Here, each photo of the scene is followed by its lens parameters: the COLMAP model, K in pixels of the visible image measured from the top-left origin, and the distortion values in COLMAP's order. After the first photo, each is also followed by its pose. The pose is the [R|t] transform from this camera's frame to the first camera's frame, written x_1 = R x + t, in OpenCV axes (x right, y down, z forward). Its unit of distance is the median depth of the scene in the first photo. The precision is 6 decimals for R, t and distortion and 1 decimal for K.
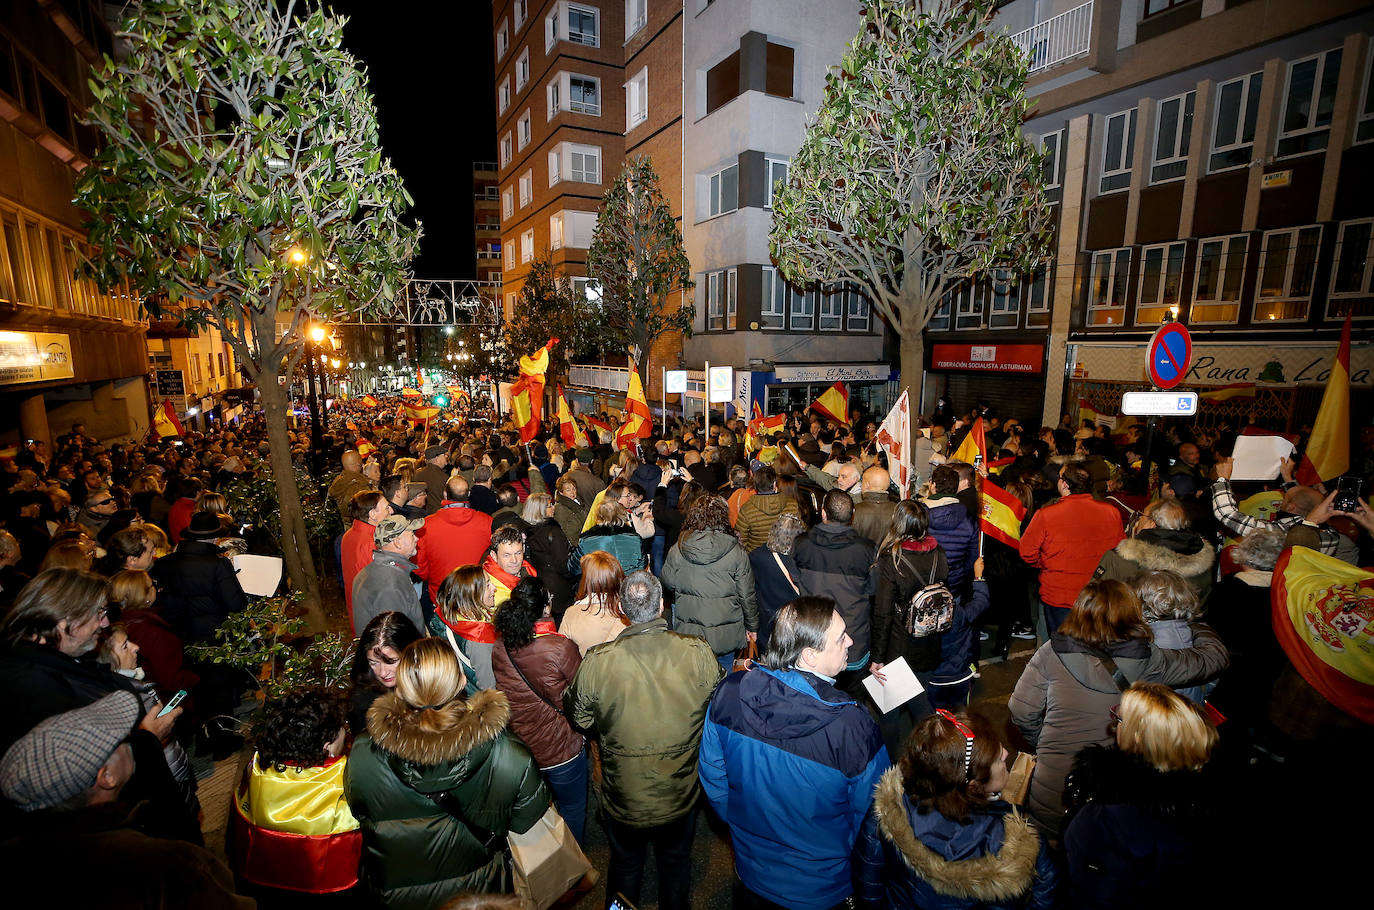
lens RADIAL K [[671.2, 0, 669.6], [0, 671.2, 467.2], [0, 0, 1]] dist [-0.035956, 0.009831]
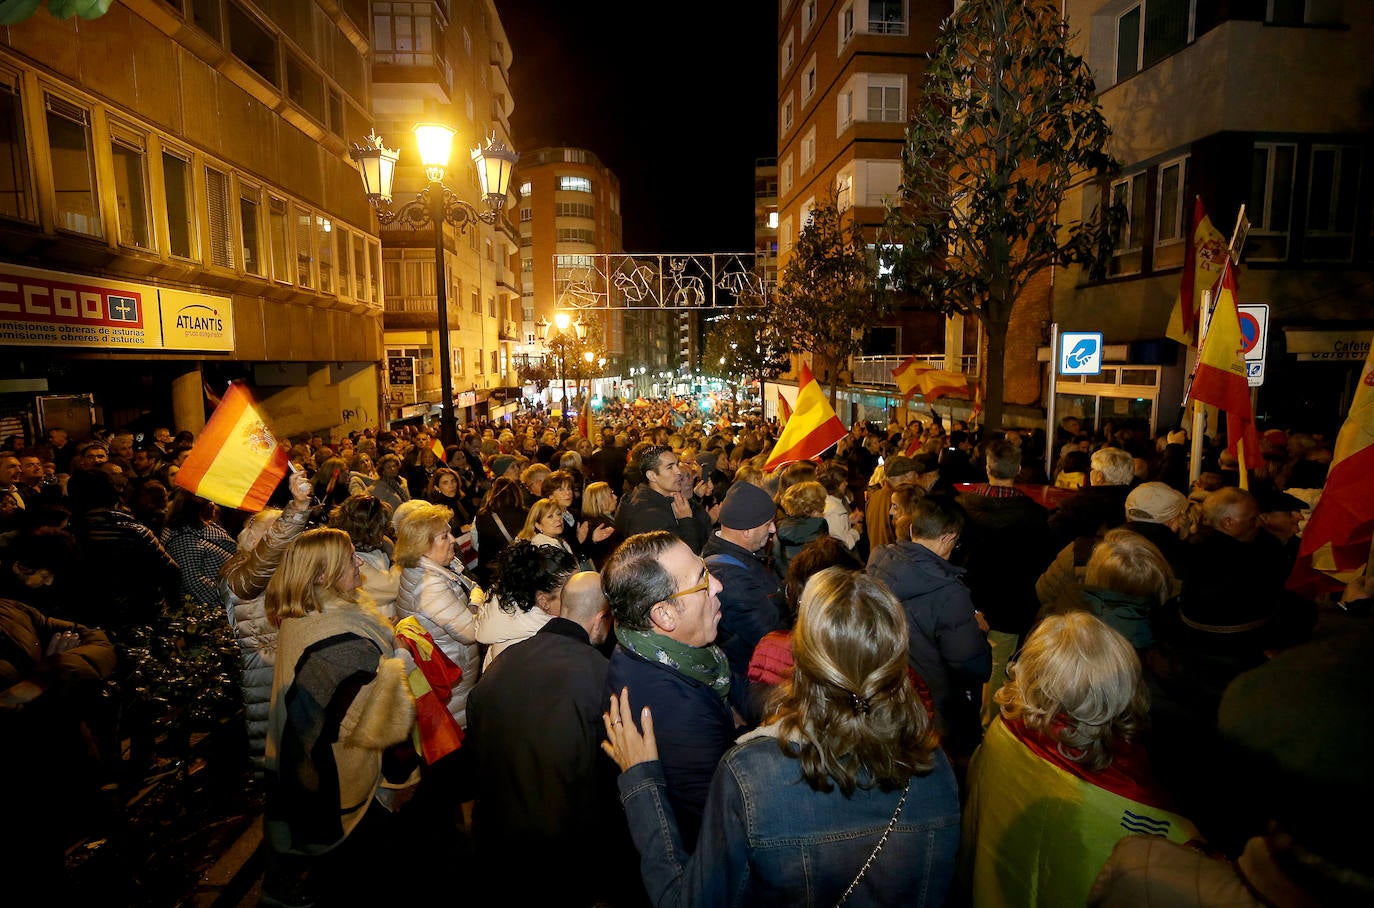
lens RADIAL K [[653.1, 0, 678.7], [0, 653.1, 449.2], [0, 0, 1]] dist [-0.024933, 0.006878]
pose [[0.924297, 0.041407, -0.379421, -0.058880], [-0.056260, 0.998020, -0.028139, -0.016122], [0.377505, 0.047355, 0.924796, 0.300342]]
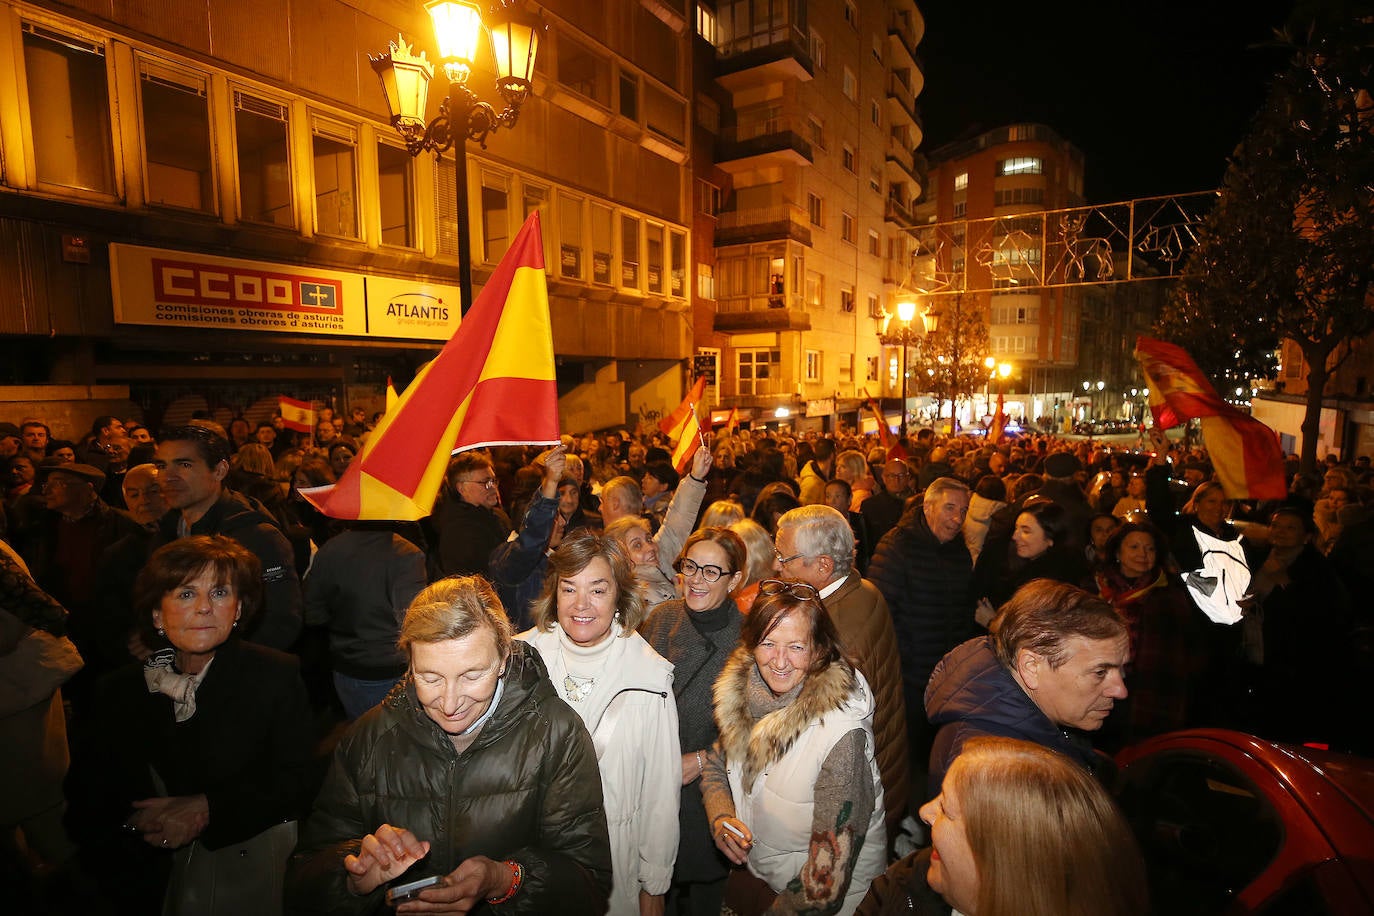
lens RADIAL K [[671.2, 0, 682.8], [0, 671.2, 463.8], [0, 0, 1]] dist [-0.035956, 0.009831]
pose [[0.519212, 0.103196, -0.848392, -0.034483], [-0.141400, 0.989375, 0.033809, -0.035154], [0.842867, 0.102409, 0.528288, 0.521497]]
